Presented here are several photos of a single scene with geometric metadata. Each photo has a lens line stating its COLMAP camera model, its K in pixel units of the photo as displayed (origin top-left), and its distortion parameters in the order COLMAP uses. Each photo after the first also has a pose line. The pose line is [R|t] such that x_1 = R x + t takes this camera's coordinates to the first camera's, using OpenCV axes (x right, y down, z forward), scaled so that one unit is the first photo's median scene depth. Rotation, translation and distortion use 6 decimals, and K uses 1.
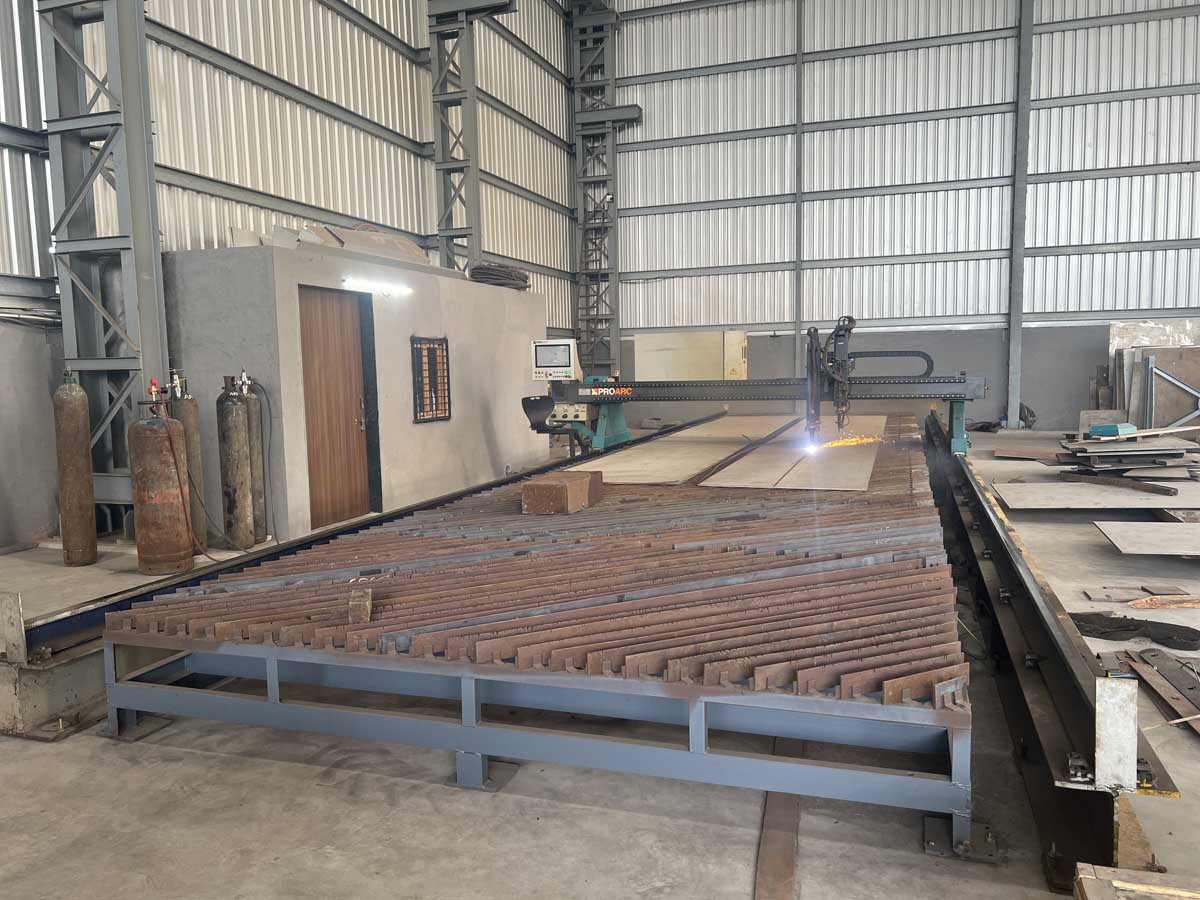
lens RADIAL K [[911.0, 0, 600.0], [0, 911.0, 450.0], [0, 0, 1]] dist [0.056005, -0.072036]
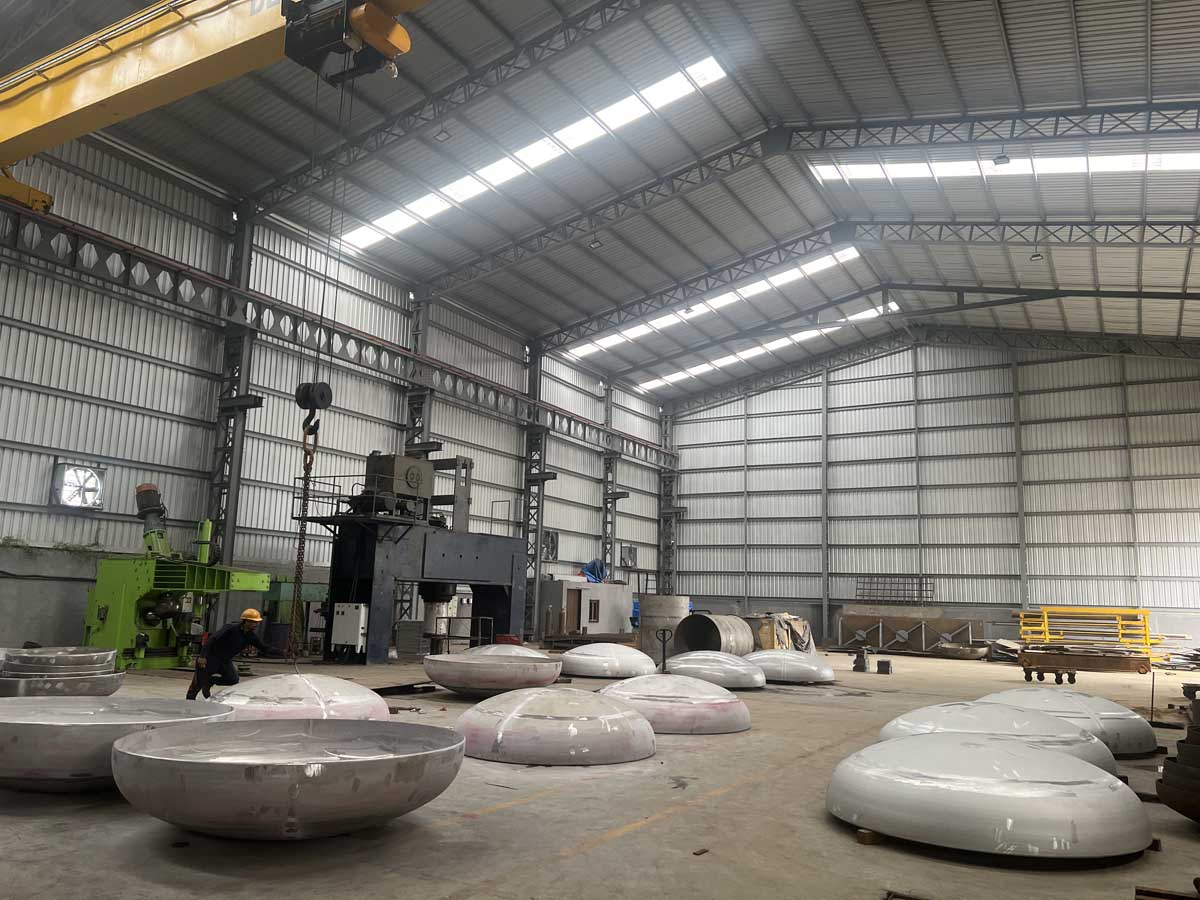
lens RADIAL K [[924.1, 0, 583.8], [0, 924.1, 449.5], [0, 0, 1]] dist [0.053922, -0.061941]
pose [[0.978282, 0.015063, -0.206728, 0.290852], [-0.069570, 0.963361, -0.259027, 0.143824], [0.195252, 0.267784, 0.943487, -1.482825]]
